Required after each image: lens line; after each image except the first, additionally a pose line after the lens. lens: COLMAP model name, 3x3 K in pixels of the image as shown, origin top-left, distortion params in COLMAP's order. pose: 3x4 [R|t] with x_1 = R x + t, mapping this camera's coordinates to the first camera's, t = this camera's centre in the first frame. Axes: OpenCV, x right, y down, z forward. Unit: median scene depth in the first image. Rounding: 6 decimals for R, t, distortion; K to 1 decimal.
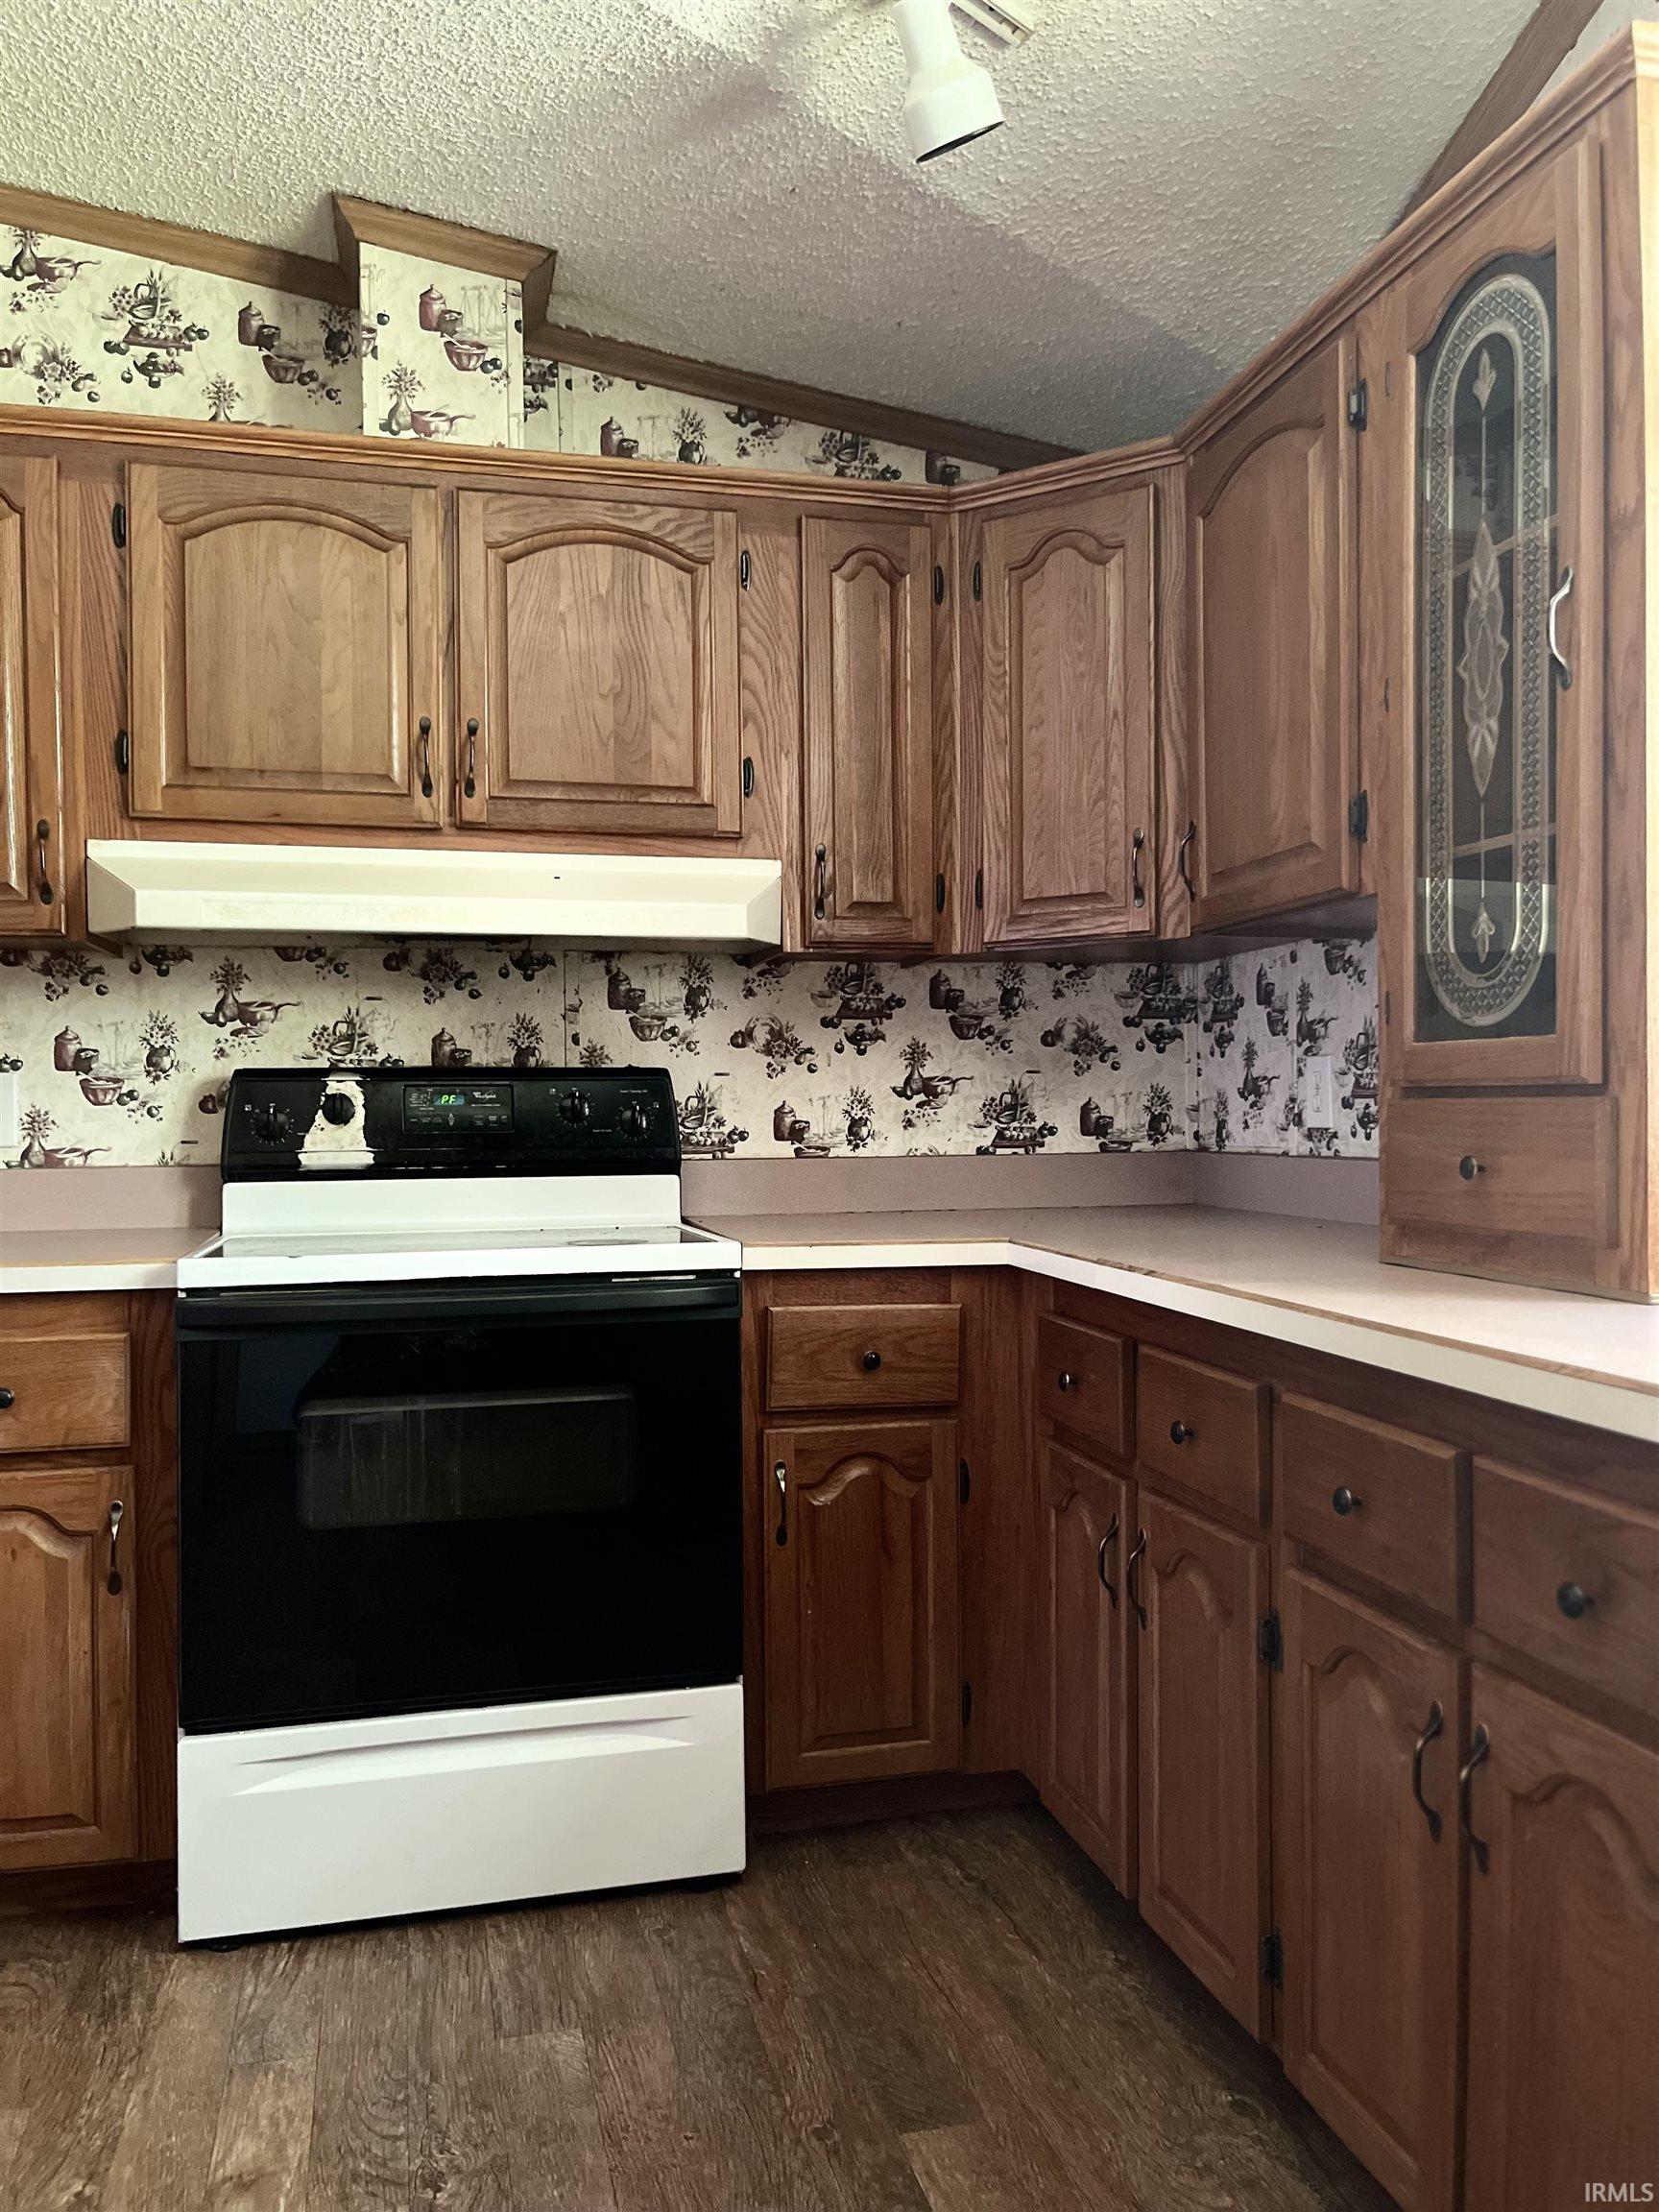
lens RADIAL K [[1691.0, 0, 841.8], [0, 1691.0, 1095.2], [0, 0, 1]] dist [0.058408, -0.087712]
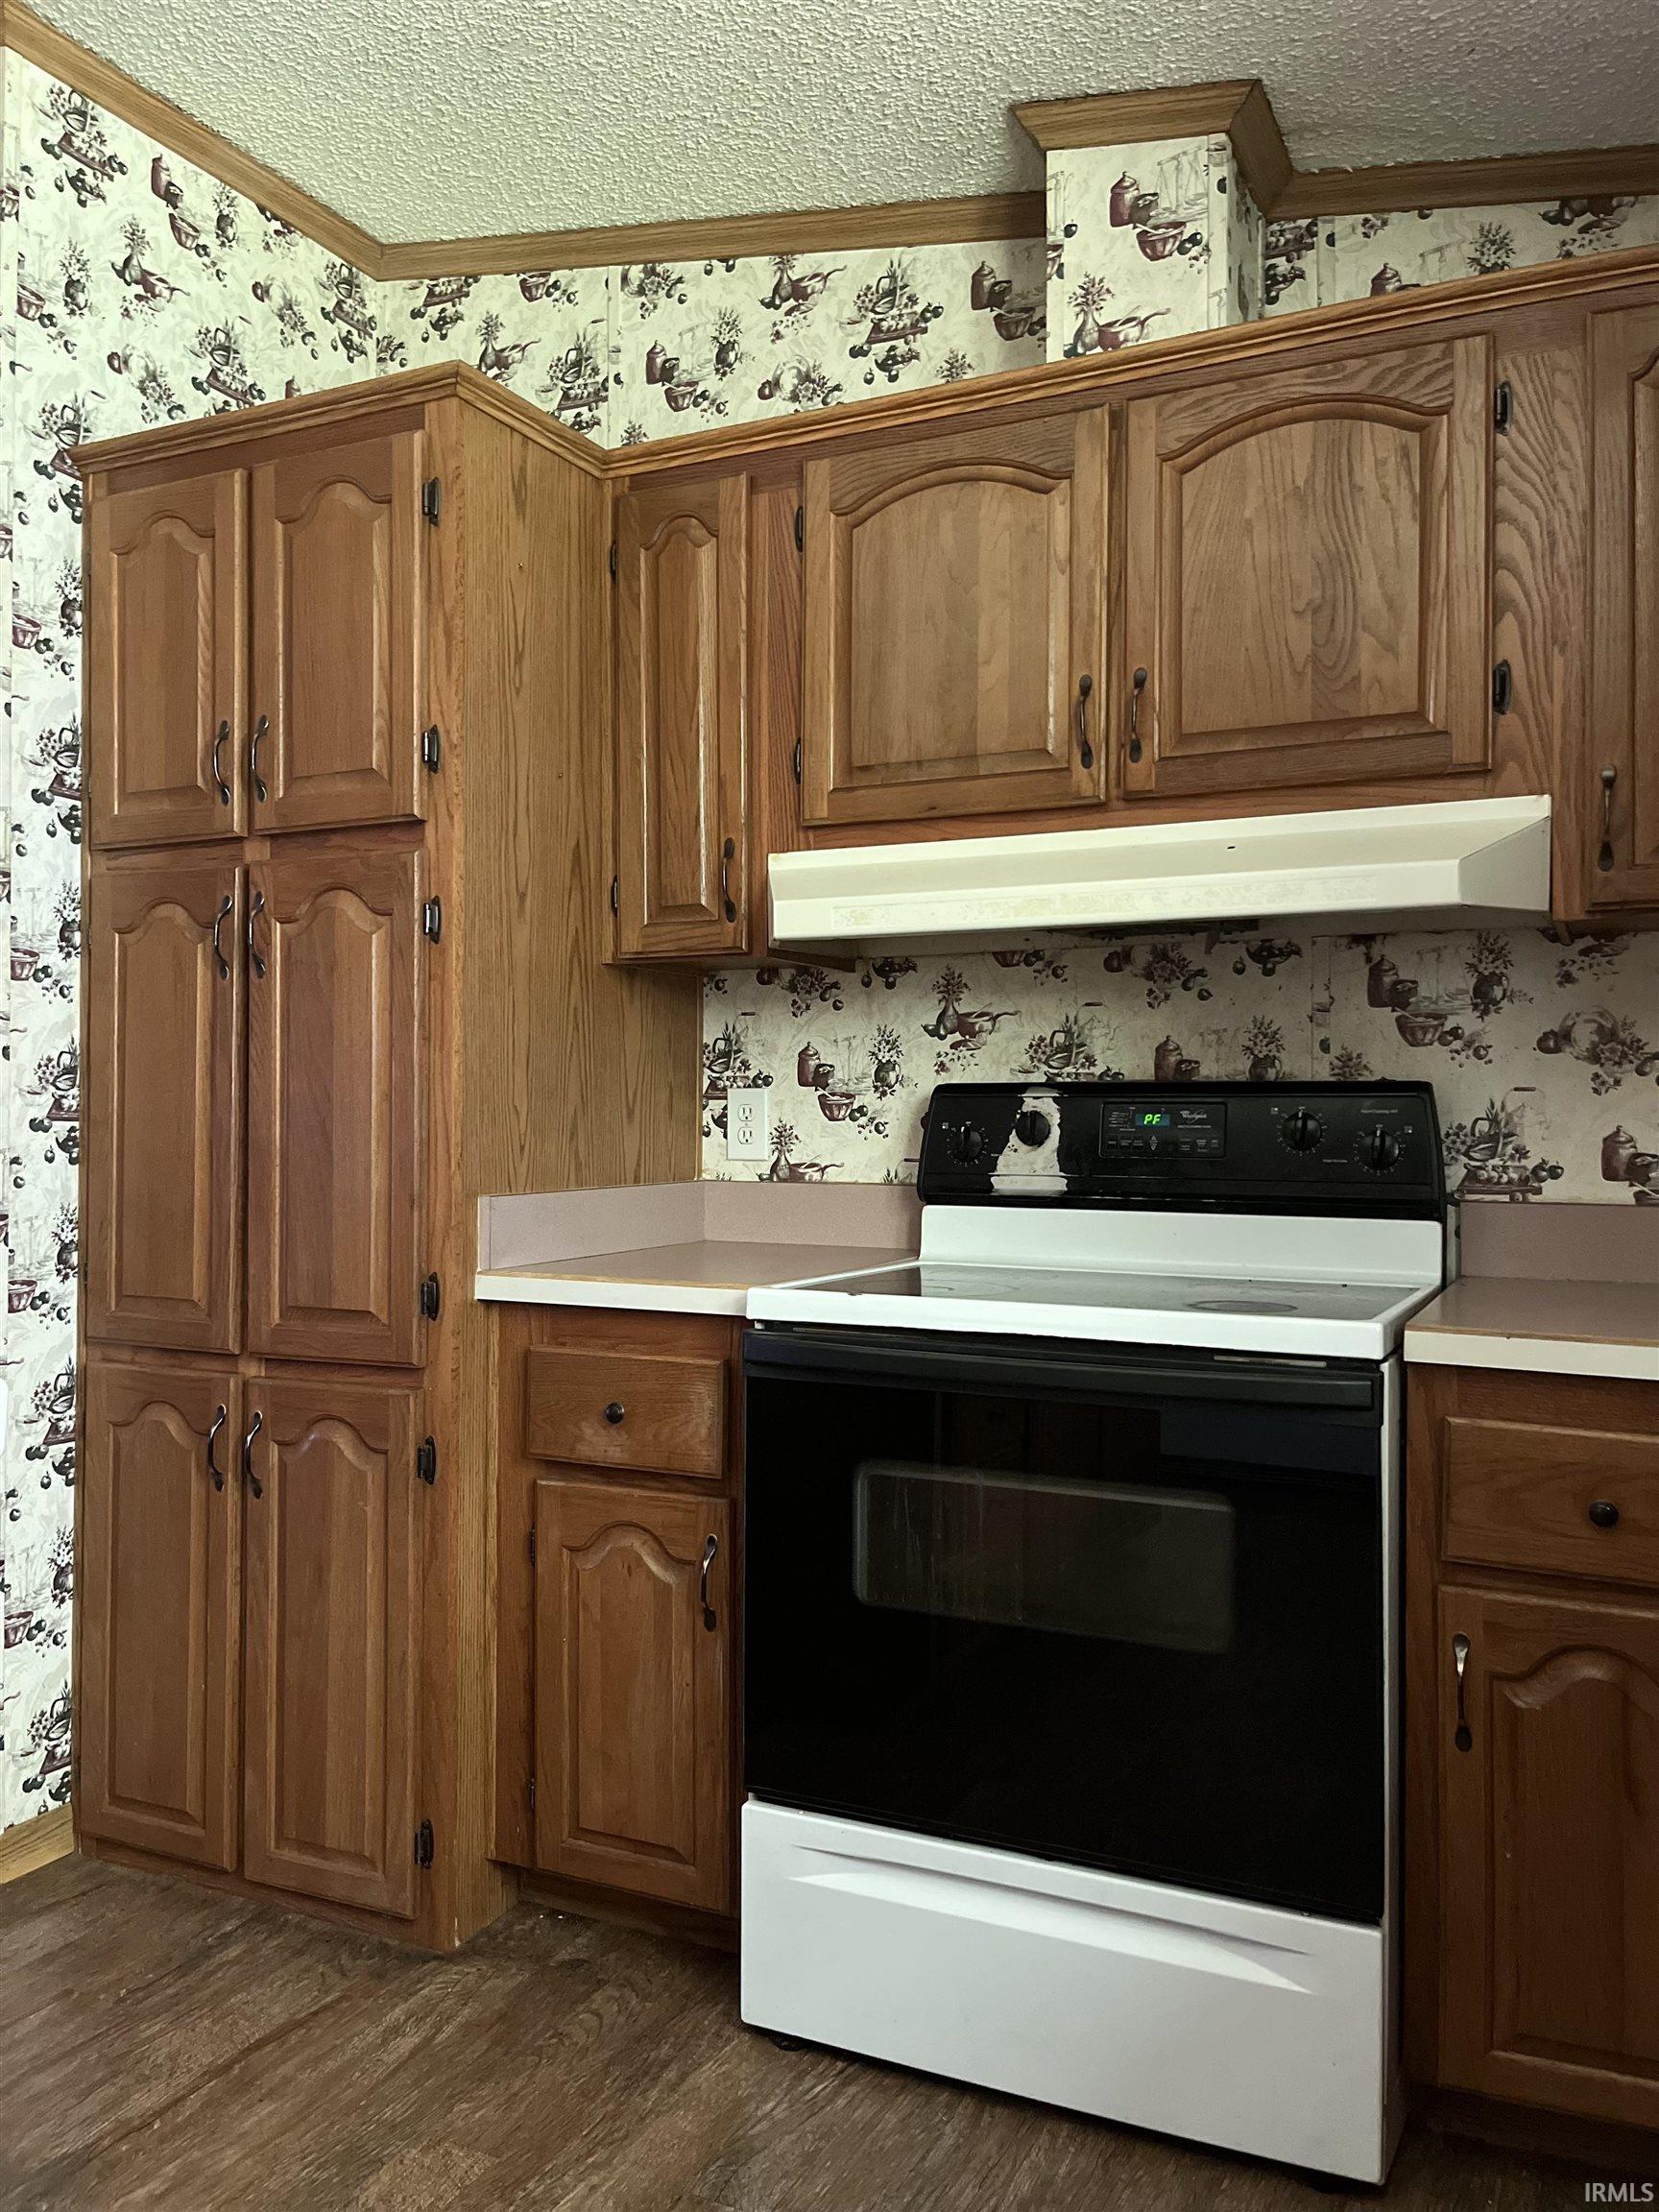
lens RADIAL K [[1691.0, 0, 827.4], [0, 1691.0, 1089.8], [0, 0, 1]] dist [0.058408, -0.087712]
pose [[0.767746, 0.001115, -0.640753, 0.198225], [-0.005315, 0.999975, -0.004628, -0.007871], [0.640732, 0.006959, 0.767733, 0.249099]]
